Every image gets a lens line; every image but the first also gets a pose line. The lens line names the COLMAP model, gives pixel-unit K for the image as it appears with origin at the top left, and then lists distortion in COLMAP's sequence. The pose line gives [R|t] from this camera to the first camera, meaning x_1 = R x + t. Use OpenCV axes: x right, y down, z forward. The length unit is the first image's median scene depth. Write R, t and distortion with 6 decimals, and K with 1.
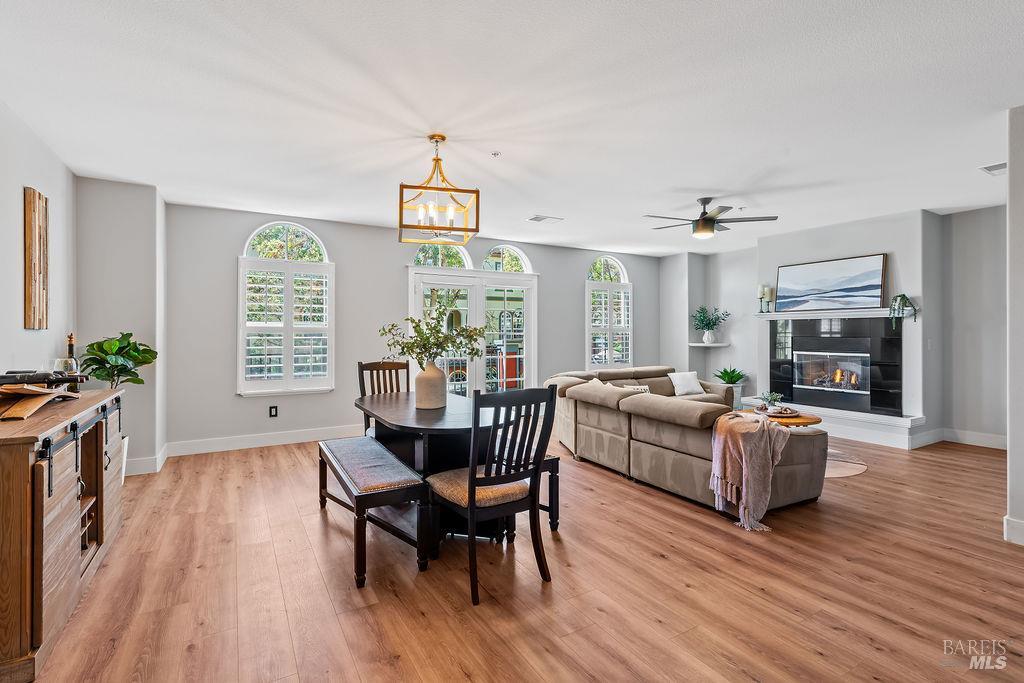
lens RADIAL K [[469.3, 0, 508.7], [0, 469.3, 333.7], [0, 0, 1]] dist [-0.003061, 0.000239]
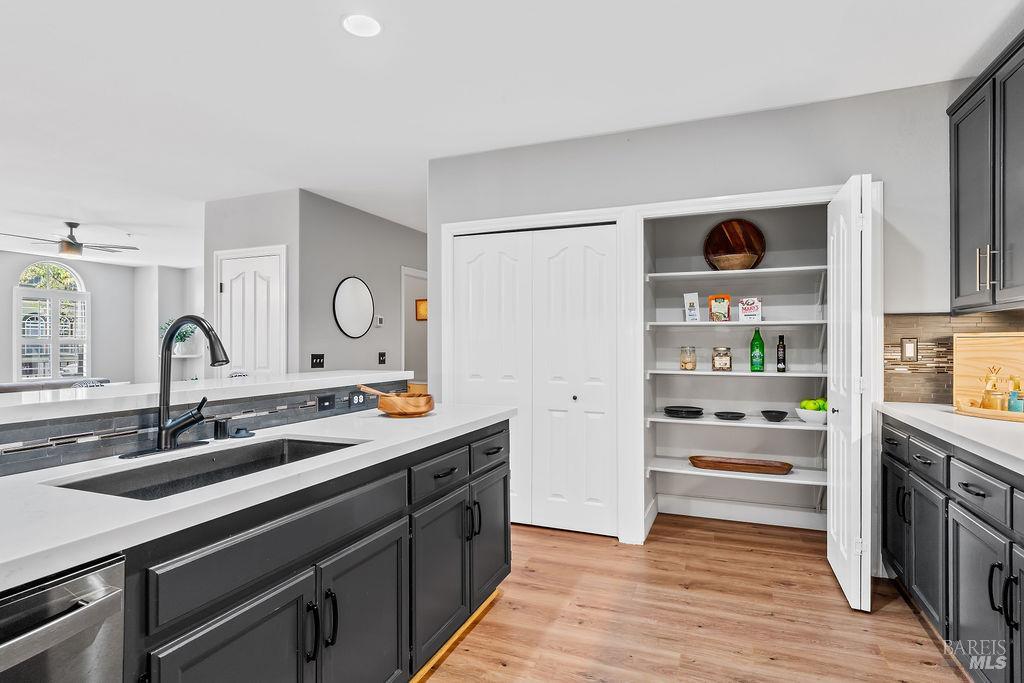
lens RADIAL K [[534.7, 0, 510.1], [0, 534.7, 344.1], [0, 0, 1]] dist [-0.003804, 0.000199]
pose [[0.792315, 0.001404, 0.610111, 0.428157], [0.001272, 0.999991, -0.003952, 0.003255], [-0.610111, 0.003907, 0.792306, -0.565562]]
